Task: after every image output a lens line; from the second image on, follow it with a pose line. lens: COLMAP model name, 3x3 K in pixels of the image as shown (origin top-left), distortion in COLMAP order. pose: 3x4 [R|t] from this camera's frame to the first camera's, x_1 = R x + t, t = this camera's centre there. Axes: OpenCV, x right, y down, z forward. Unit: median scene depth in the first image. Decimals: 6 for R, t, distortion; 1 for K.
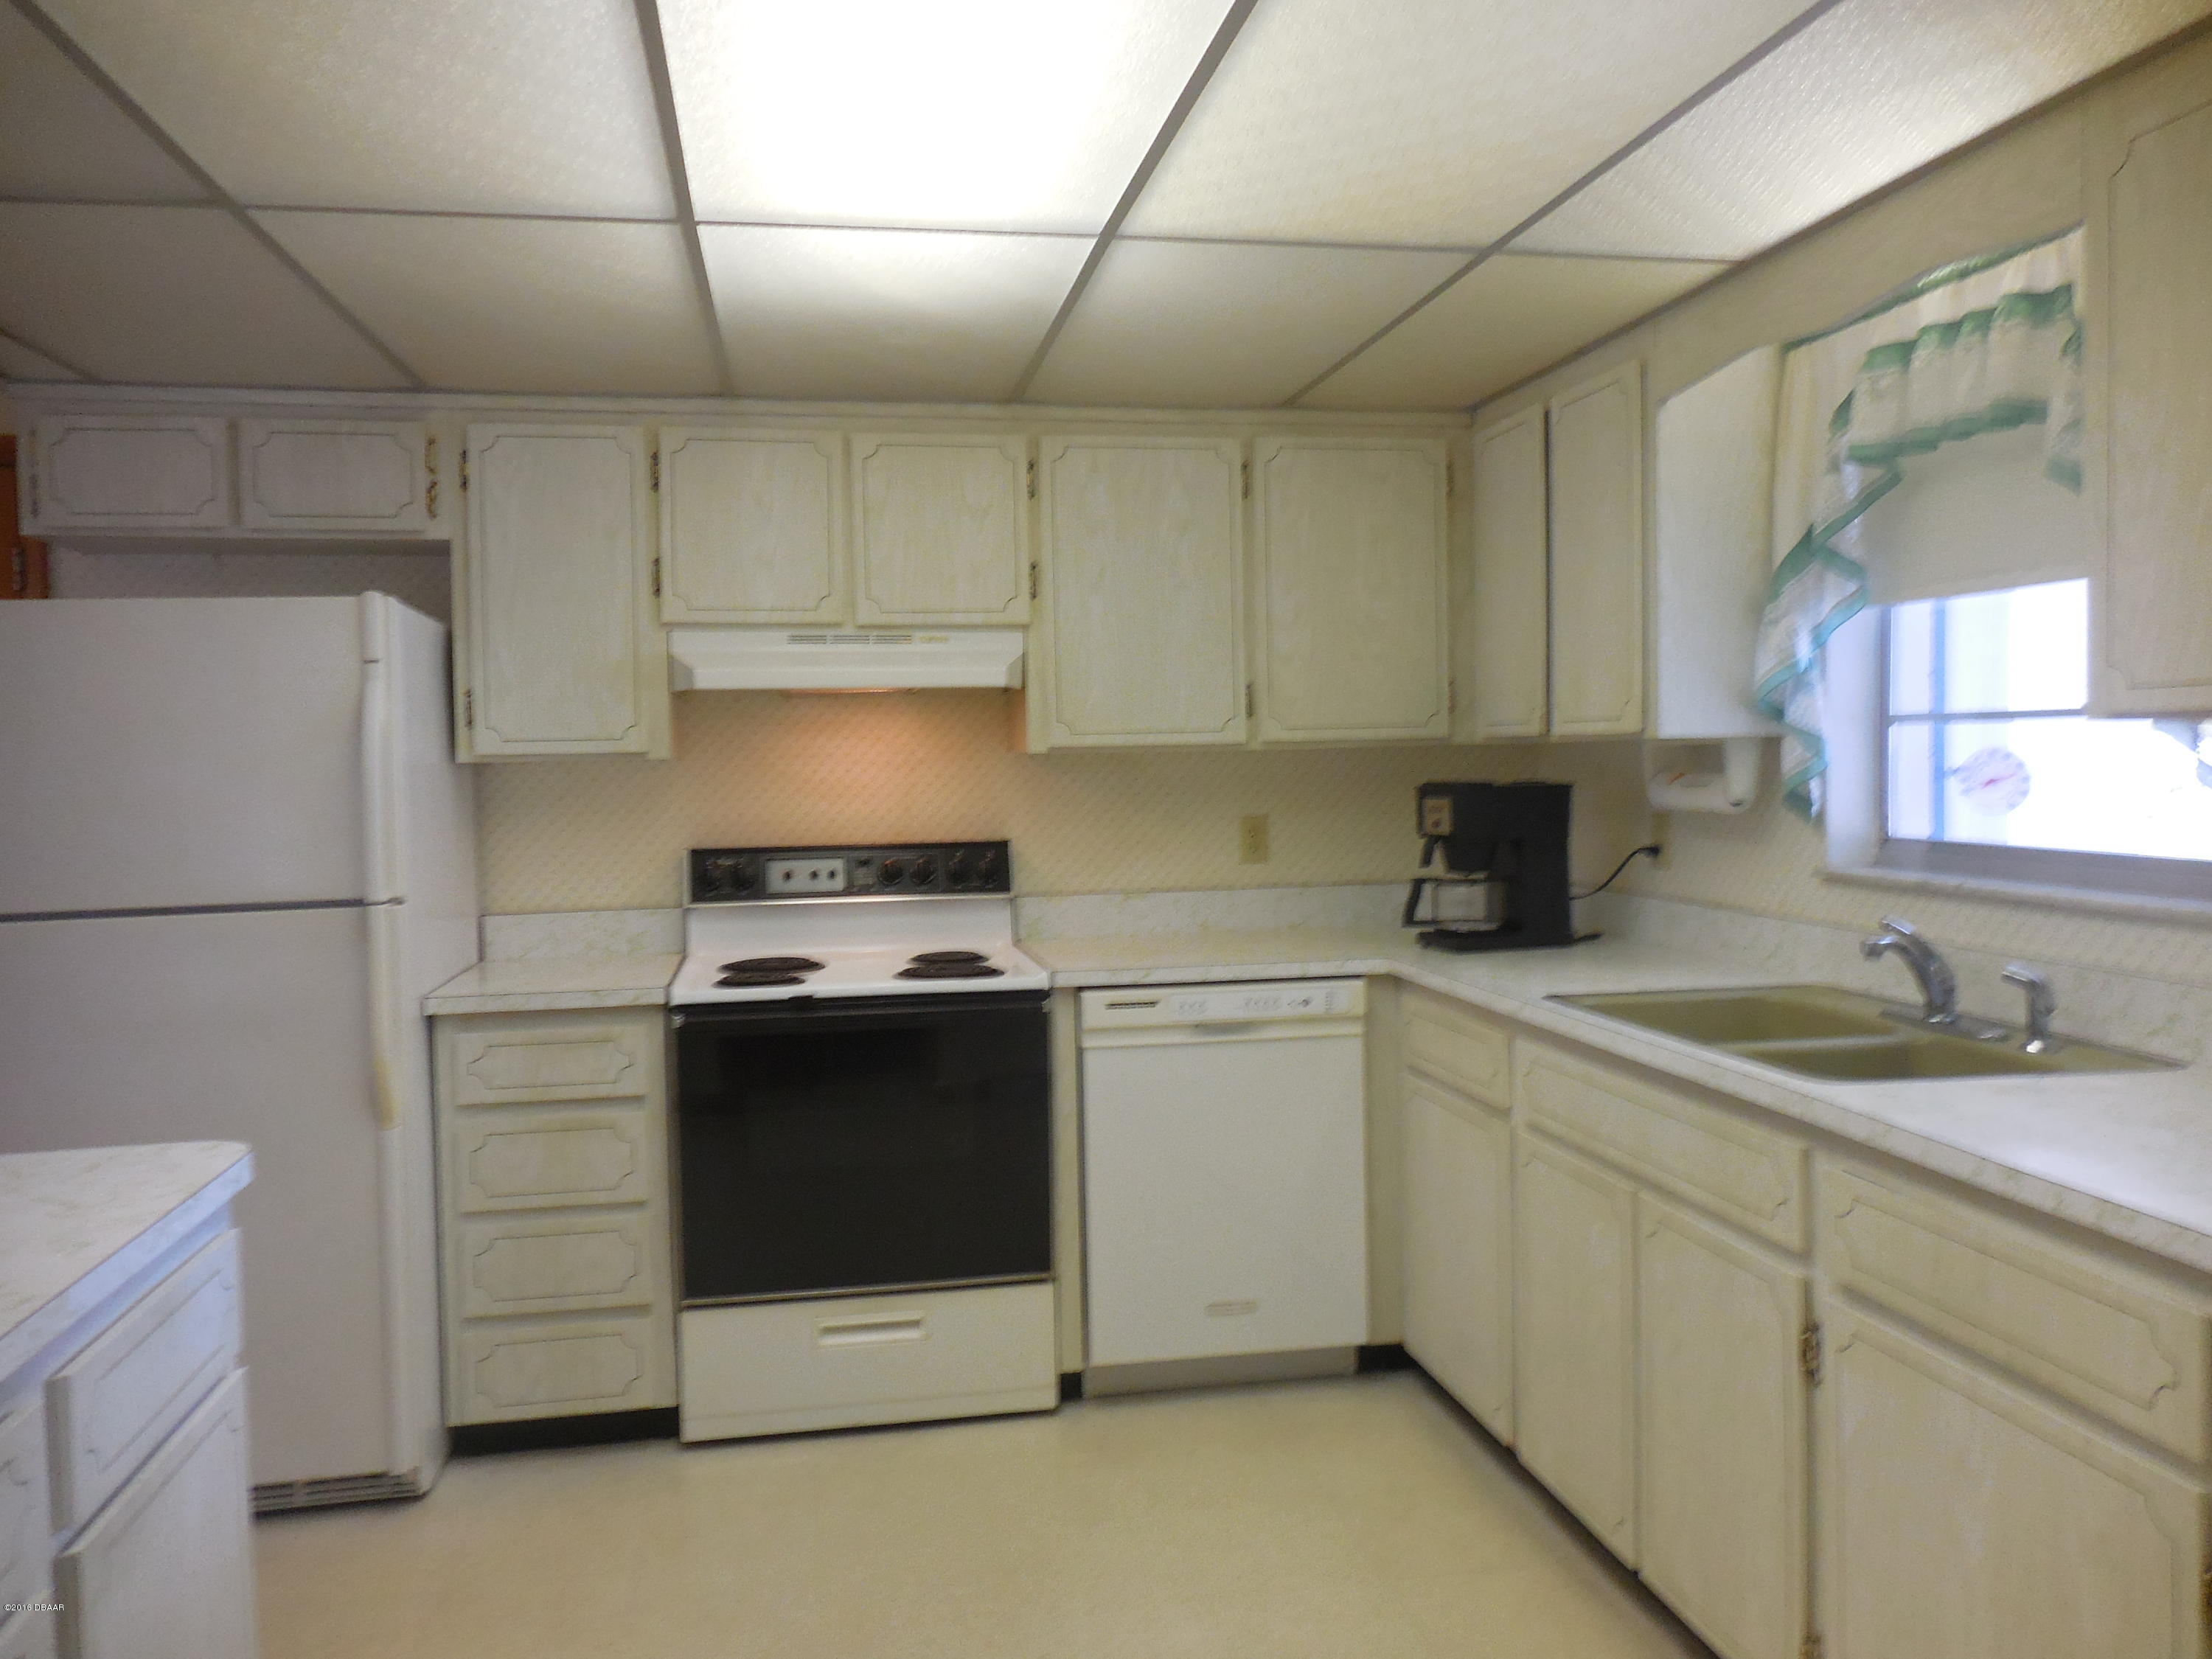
lens RADIAL K [[1659.8, 0, 1107.9], [0, 1659.8, 823.3], [0, 0, 1]] dist [0.014107, 0.003720]
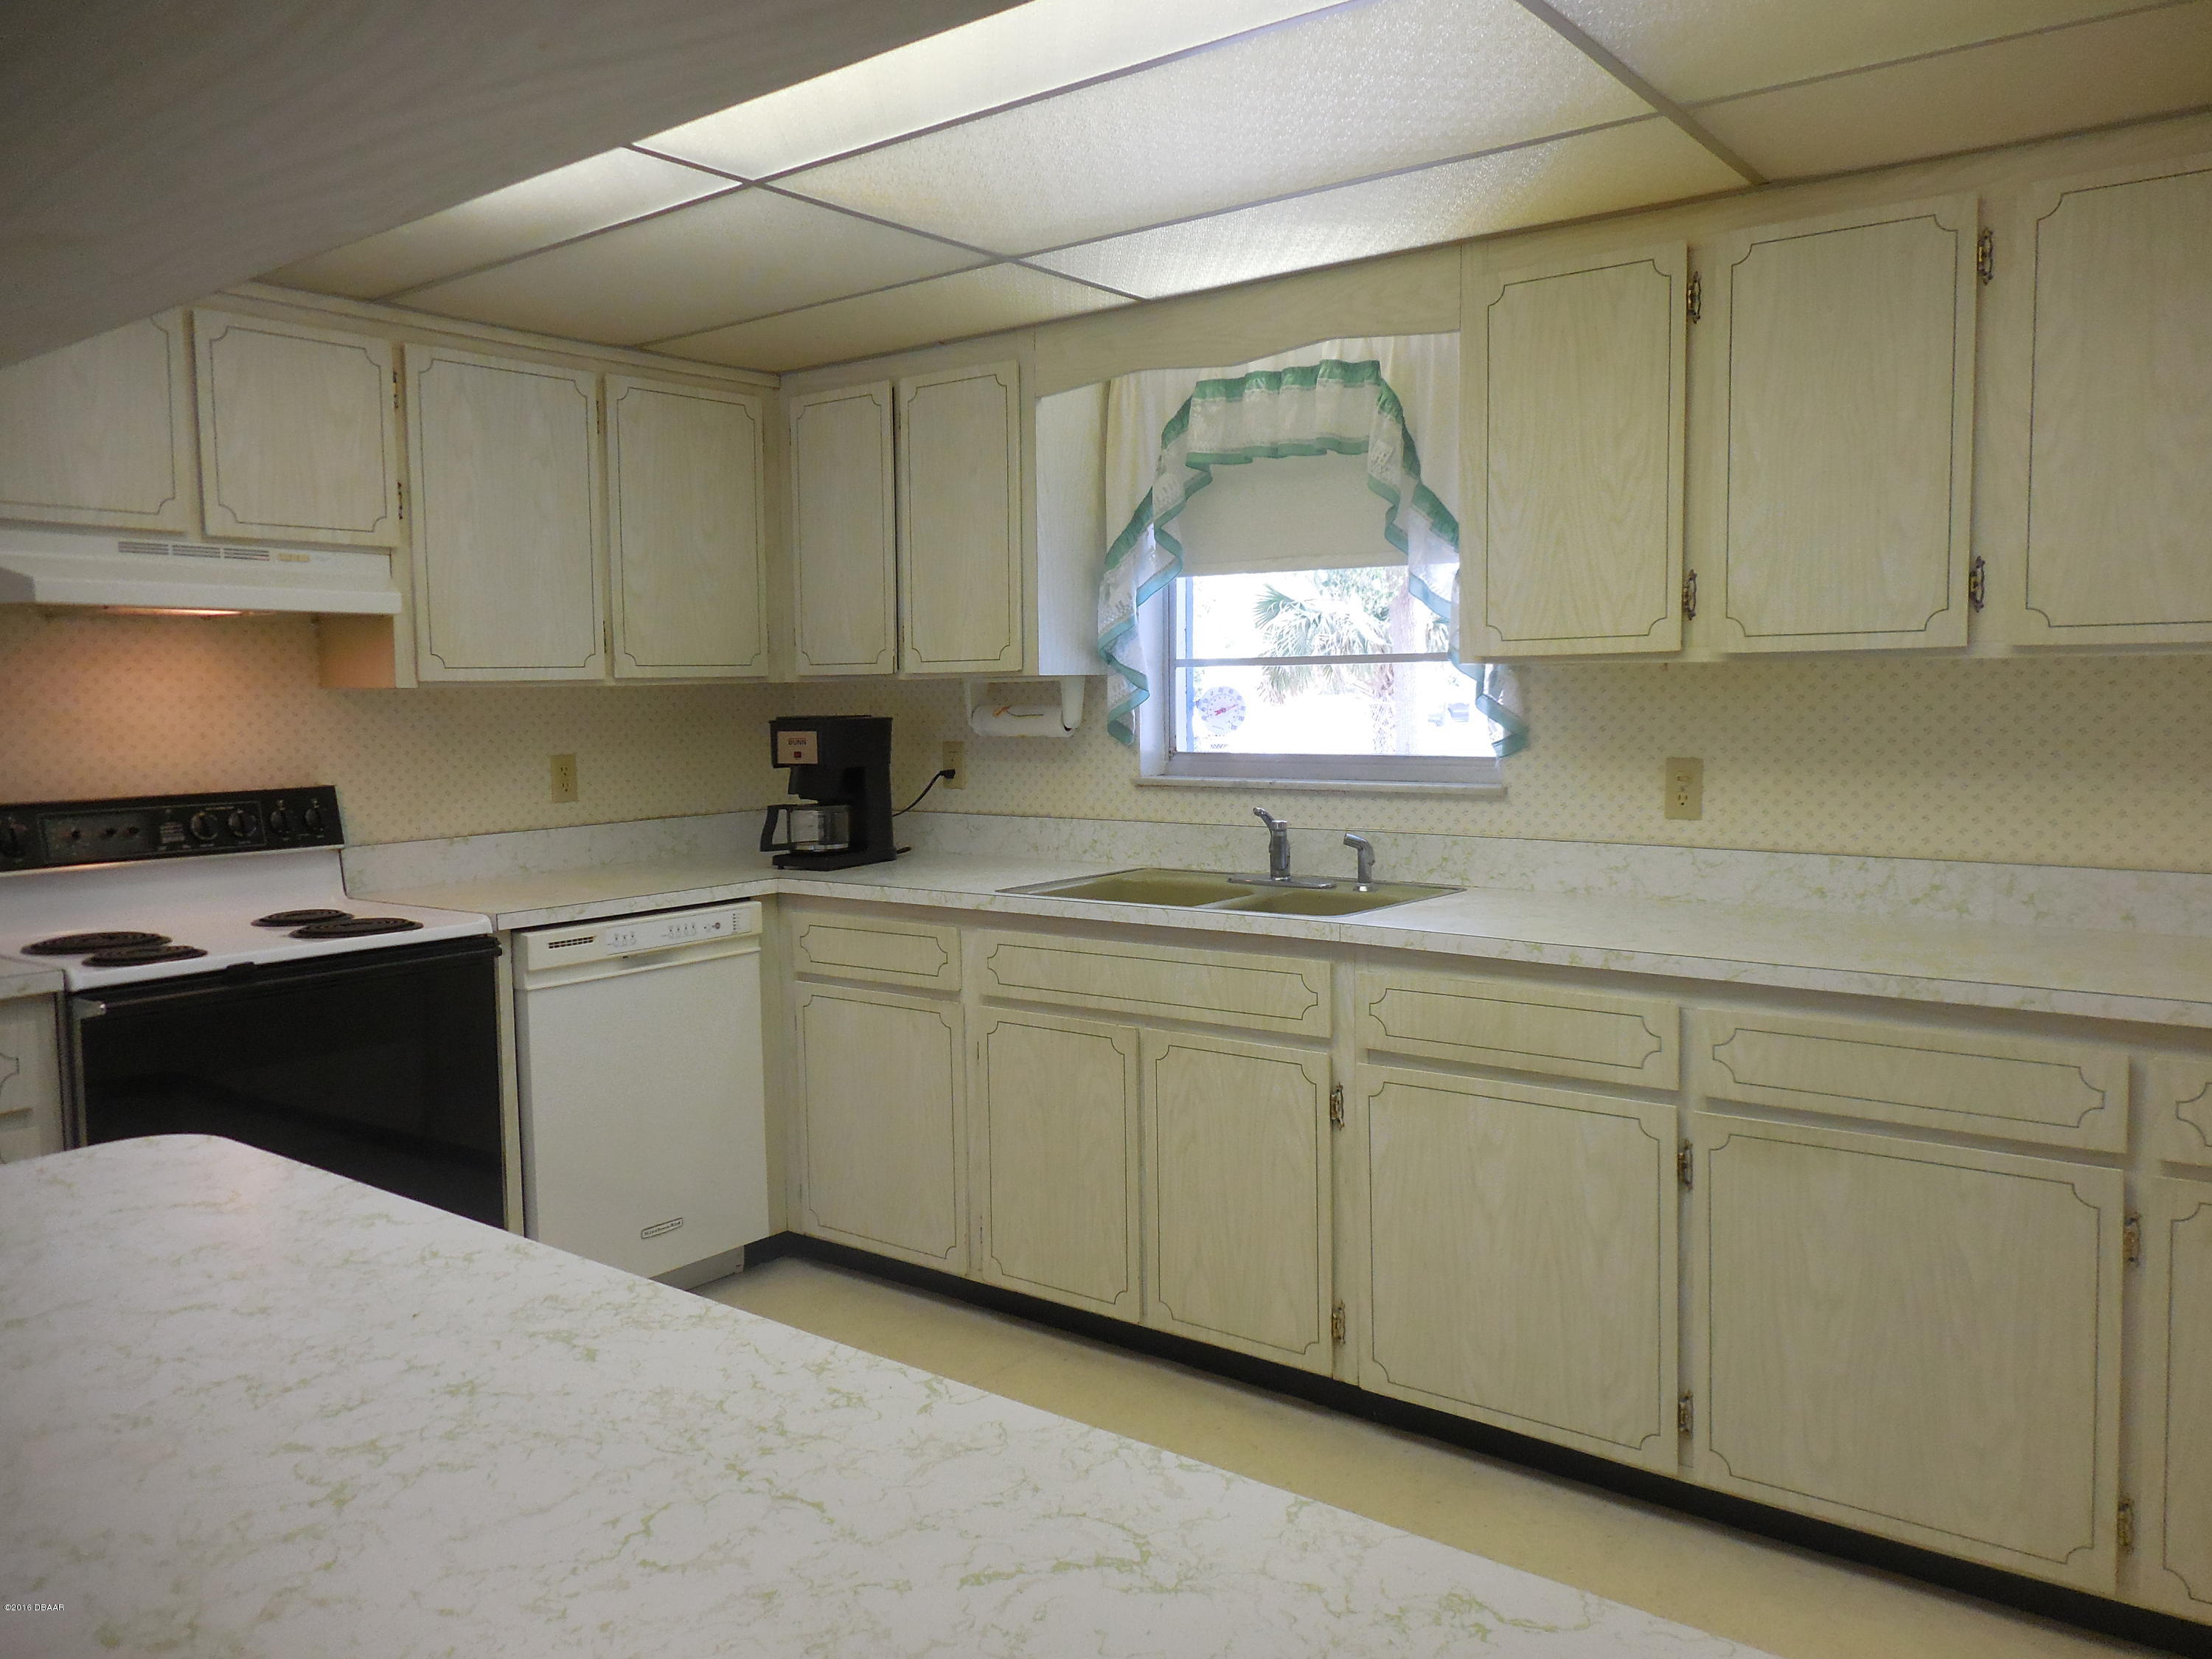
lens RADIAL K [[1659.8, 0, 1093.7], [0, 1659.8, 817.1], [0, 0, 1]] dist [0.014107, 0.003720]
pose [[0.748743, -0.045610, 0.661290, -0.401250], [0.031672, 0.998952, 0.033038, 0.012099], [-0.662104, -0.003793, 0.749403, 0.053693]]
